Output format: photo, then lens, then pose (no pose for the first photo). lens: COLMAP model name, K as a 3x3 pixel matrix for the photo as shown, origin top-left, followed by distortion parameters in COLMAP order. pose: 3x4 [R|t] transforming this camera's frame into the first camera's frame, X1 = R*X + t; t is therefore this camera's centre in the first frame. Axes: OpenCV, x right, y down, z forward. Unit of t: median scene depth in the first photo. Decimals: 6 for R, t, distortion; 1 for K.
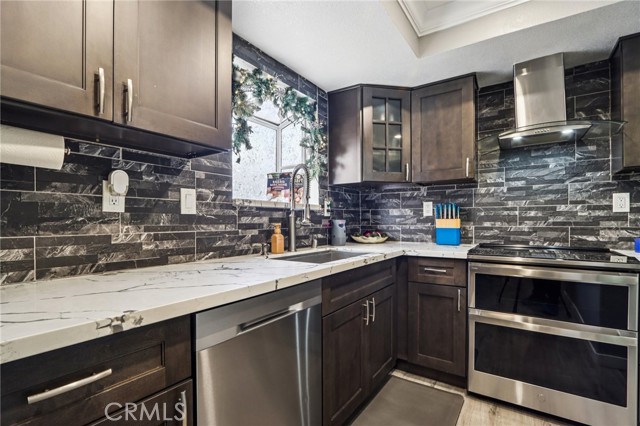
lens RADIAL K [[298.8, 0, 316.3], [0, 298.8, 217.9], [0, 0, 1]] dist [-0.013318, 0.000743]
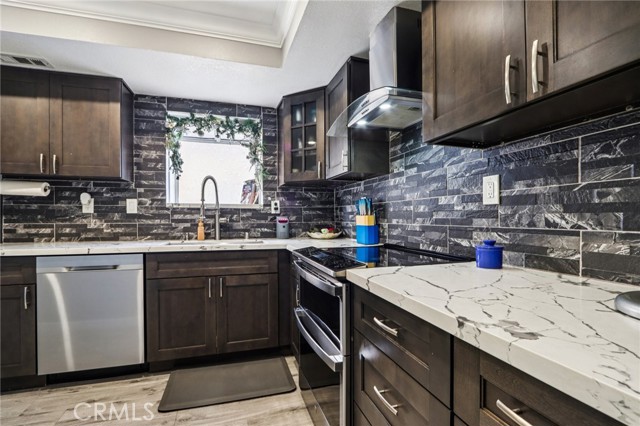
lens RADIAL K [[298.8, 0, 316.3], [0, 298.8, 217.9], [0, 0, 1]] dist [-0.013318, 0.000743]
pose [[0.780775, 0.001960, -0.624809, 1.211206], [0.004640, 0.999949, 0.008935, 0.002581], [0.624795, -0.009875, 0.780727, 0.247368]]
